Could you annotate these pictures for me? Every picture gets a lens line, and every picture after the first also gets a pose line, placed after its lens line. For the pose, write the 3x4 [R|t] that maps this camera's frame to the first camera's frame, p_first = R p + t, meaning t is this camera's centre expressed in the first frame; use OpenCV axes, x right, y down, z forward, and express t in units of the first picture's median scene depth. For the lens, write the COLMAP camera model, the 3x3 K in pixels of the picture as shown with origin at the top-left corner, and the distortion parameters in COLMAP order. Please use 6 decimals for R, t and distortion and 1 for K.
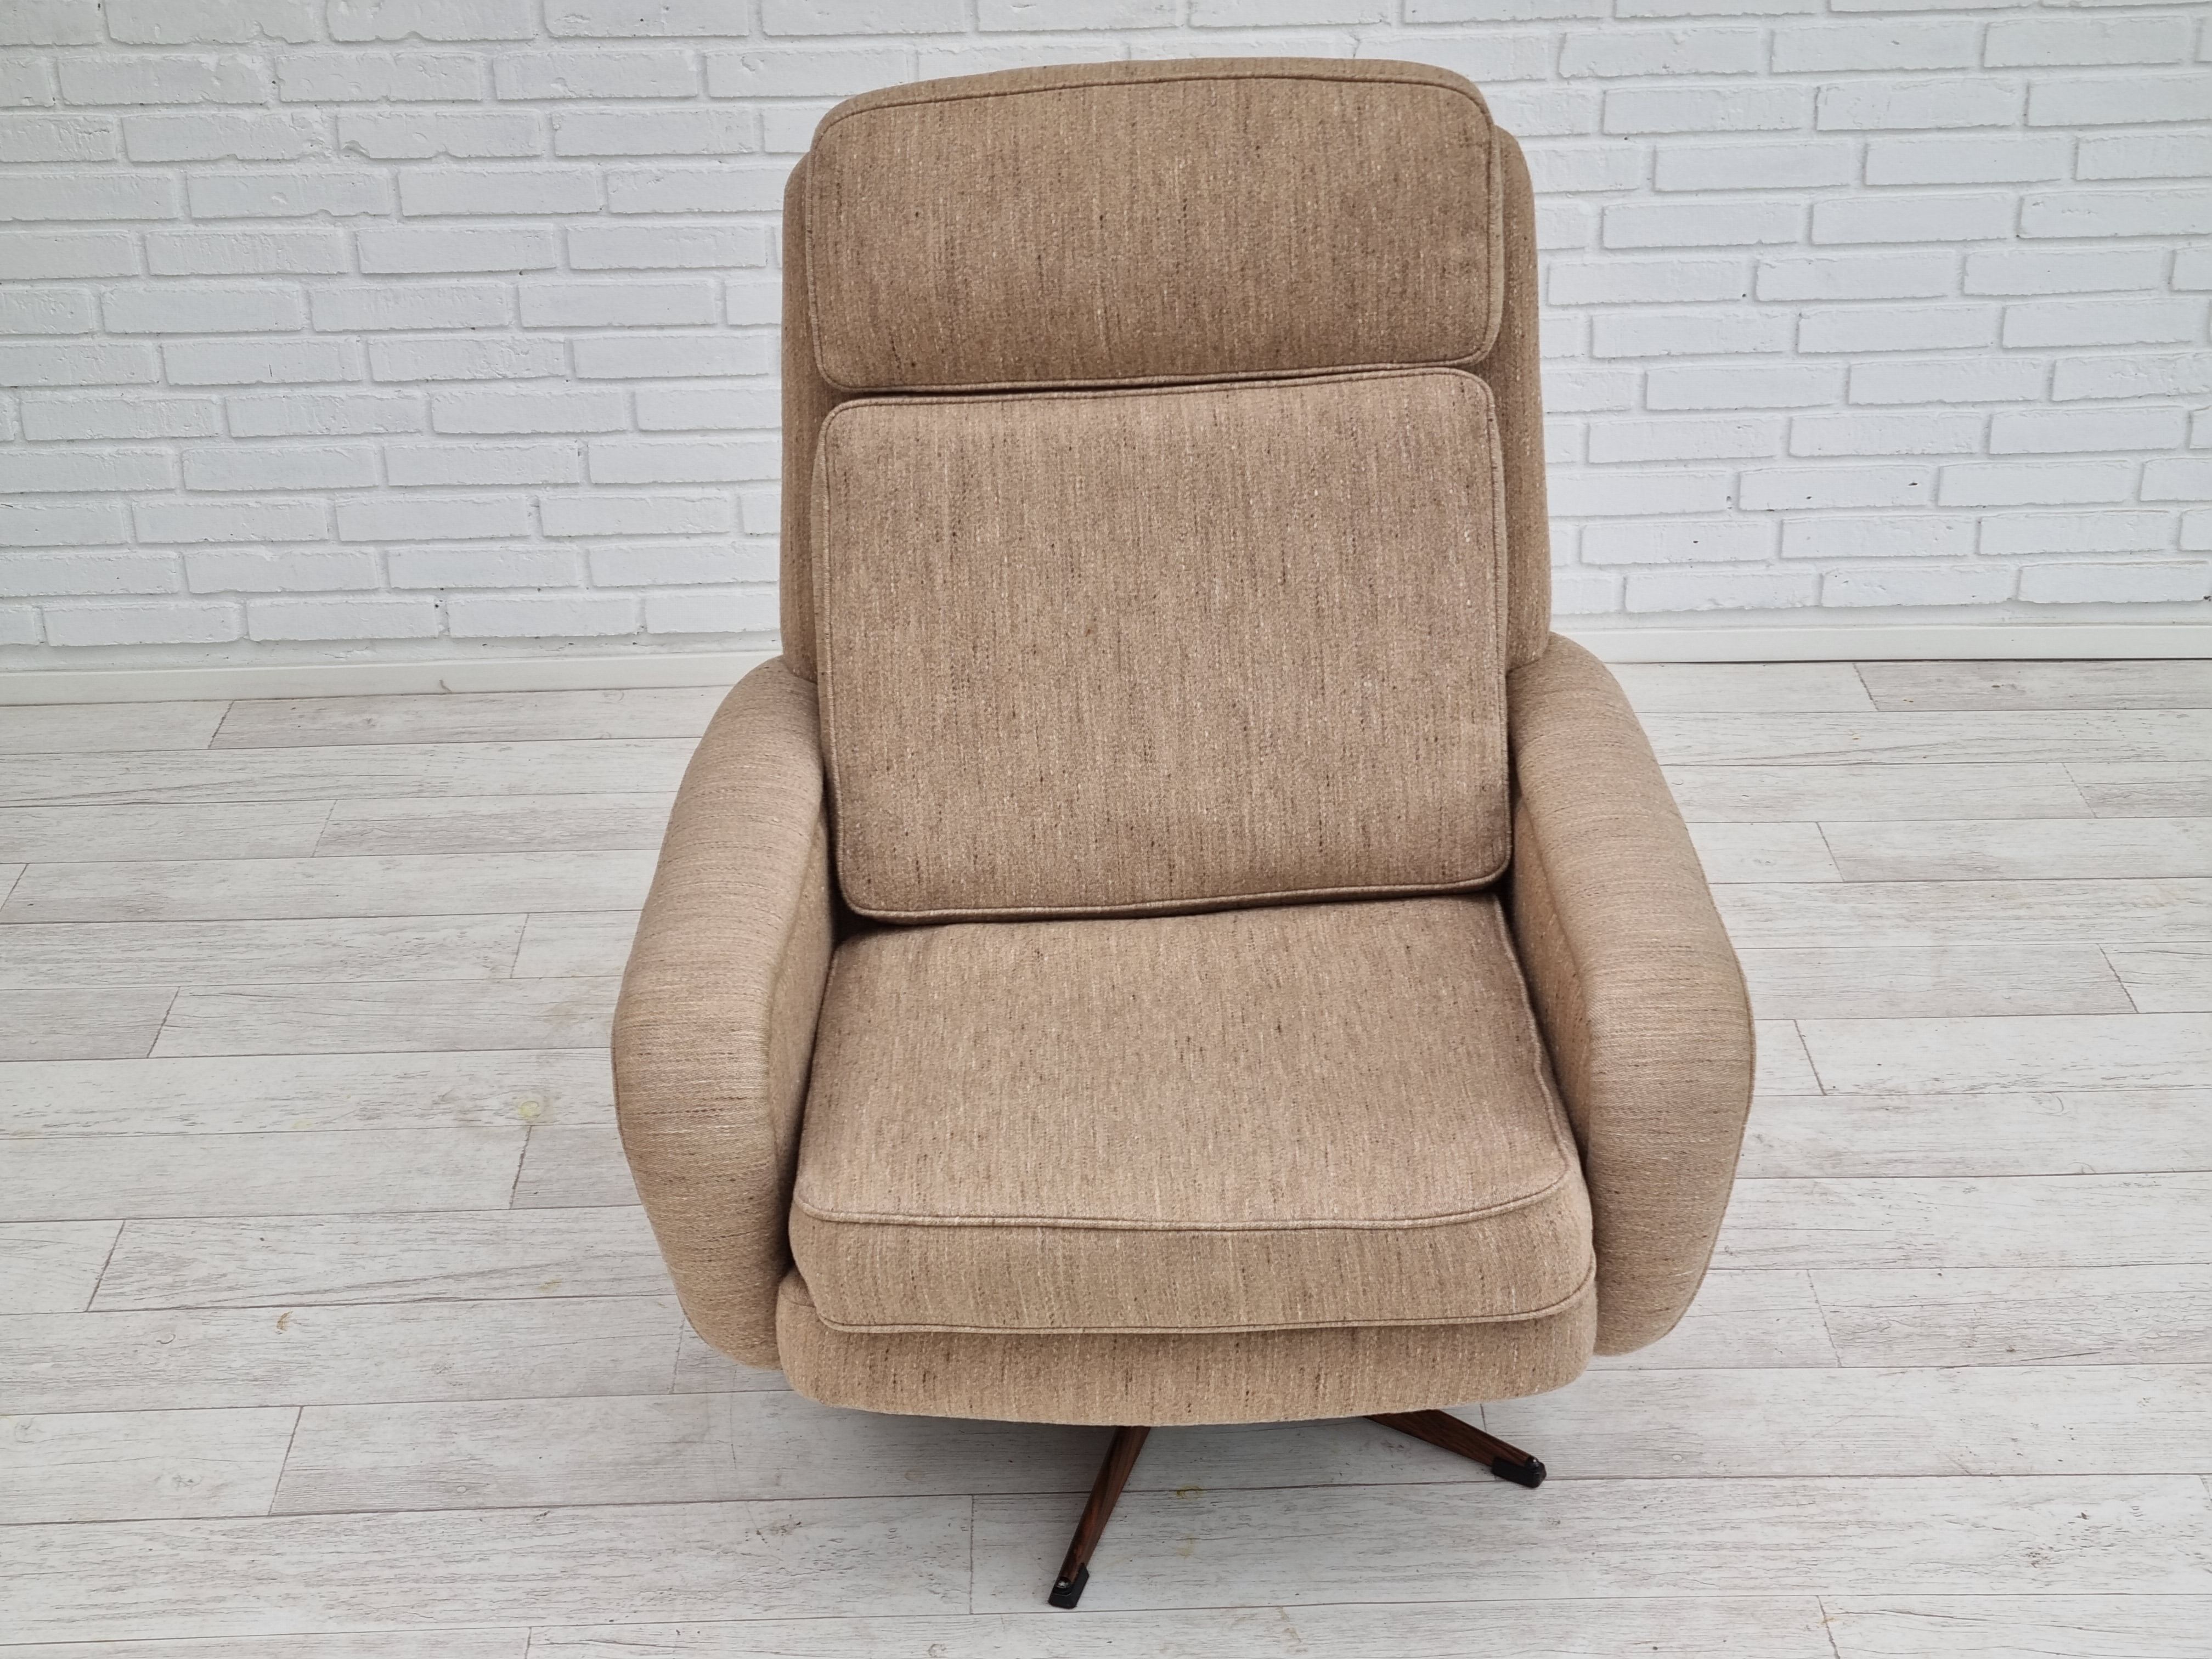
lens RADIAL K [[3363.8, 0, 1116.3], [0, 3363.8, 810.5], [0, 0, 1]] dist [0.053990, 0.000000]
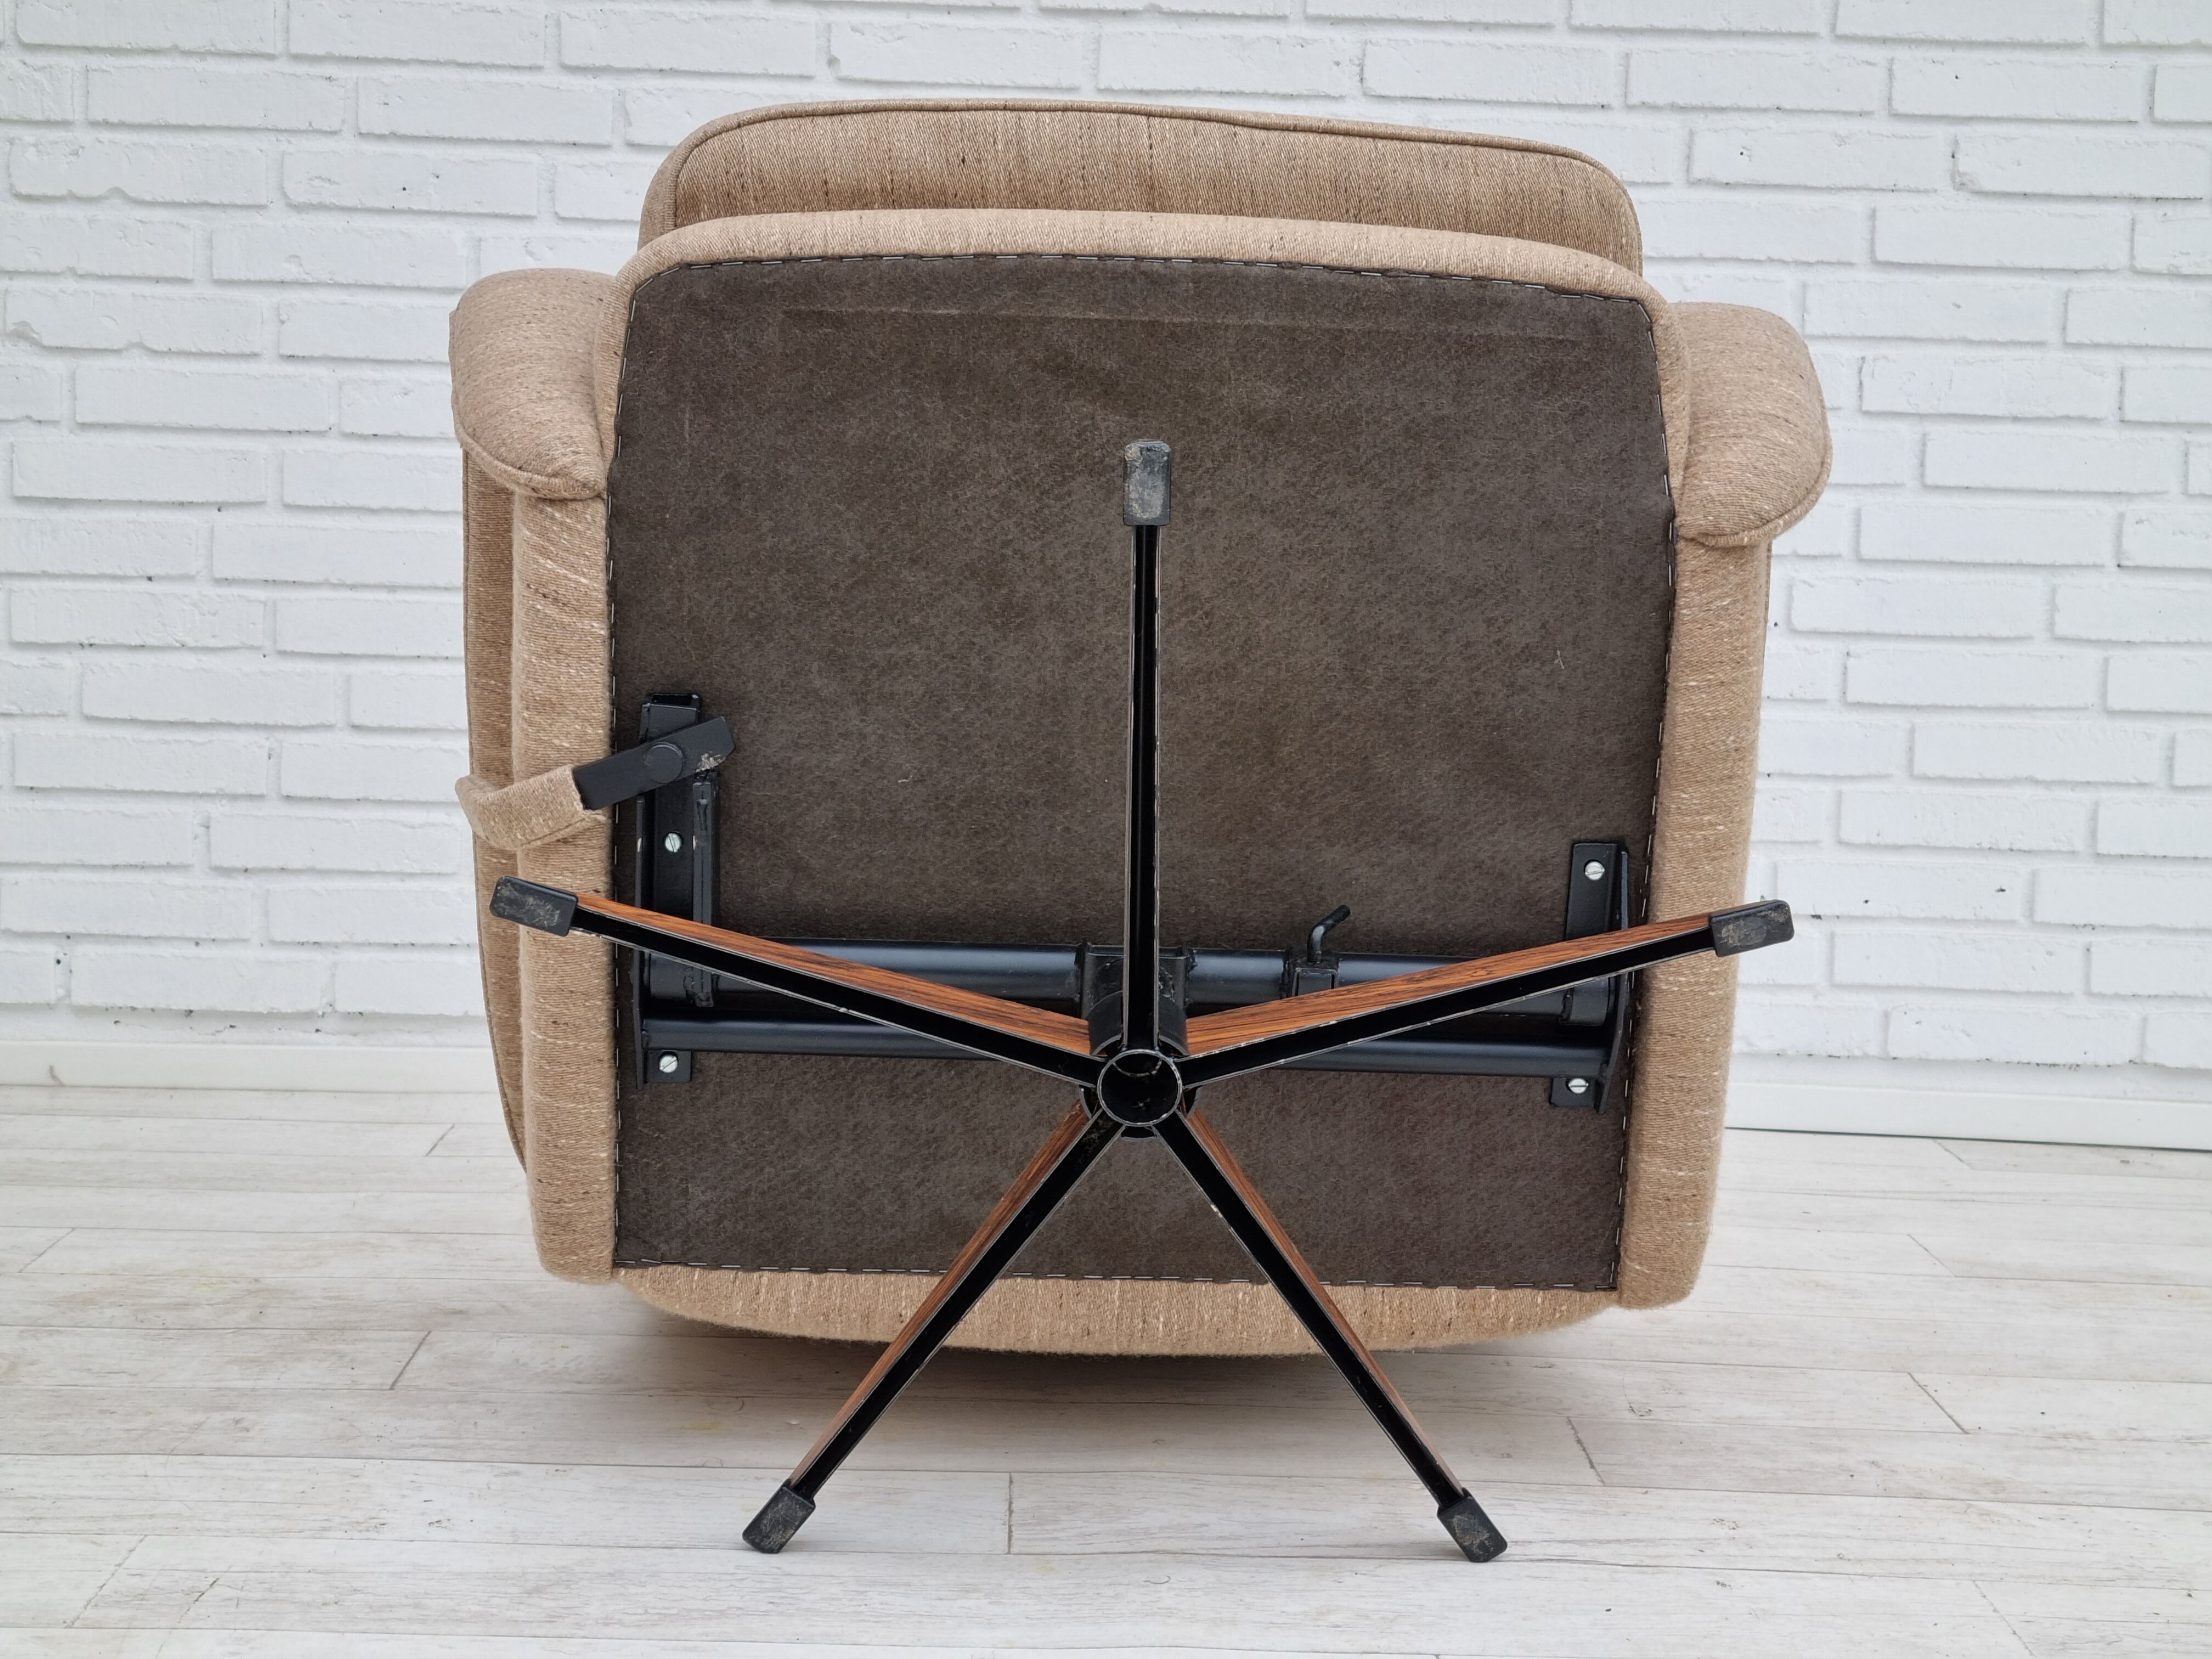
lens RADIAL K [[3363.8, 0, 1125.5], [0, 3363.8, 798.0], [0, 0, 1]] dist [0.053990, 0.000000]
pose [[0.998819, 0.047562, 0.009935, 0.029217], [-0.040436, 0.927035, -0.372789, 0.189442], [-0.026941, 0.371947, 0.927863, 0.297102]]
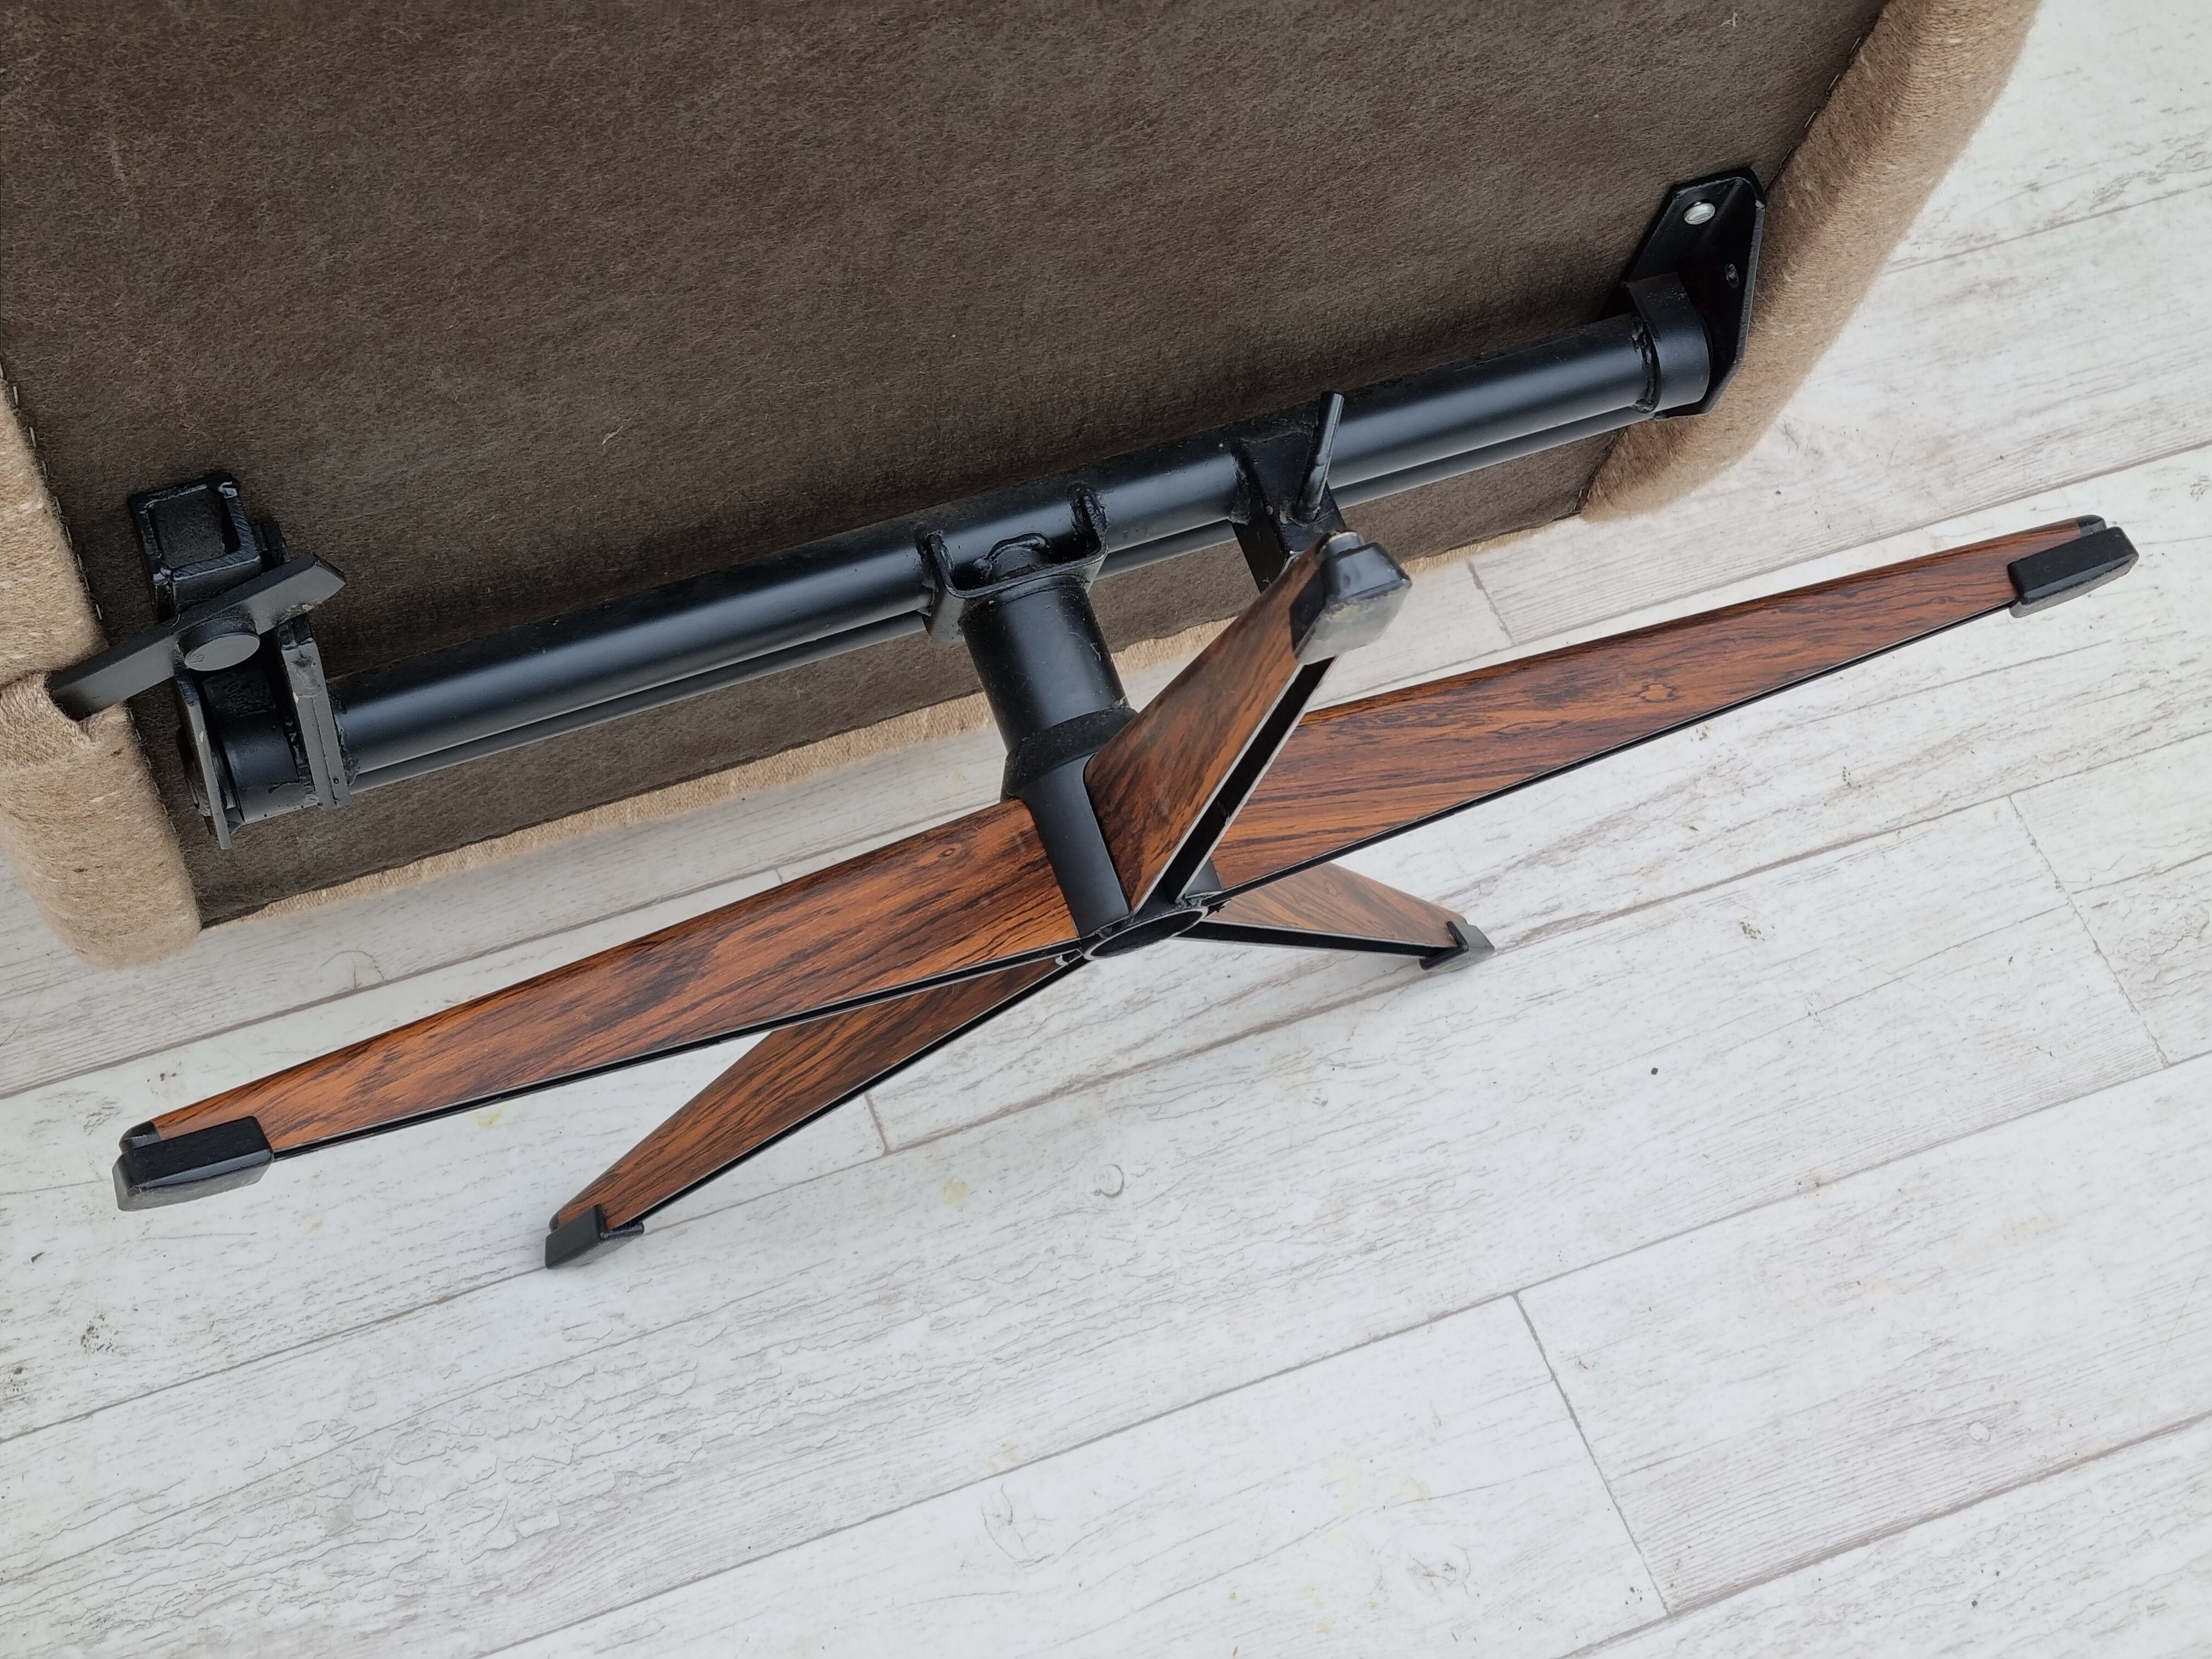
lens RADIAL K [[3363.8, 0, 1109.8], [0, 3363.8, 835.5], [0, 0, 1]] dist [0.053990, 0.000000]
pose [[0.932710, -0.257476, 0.252505, -0.037786], [0.078763, 0.828718, 0.554096, -0.116475], [-0.351922, -0.496923, 0.793233, 0.509383]]
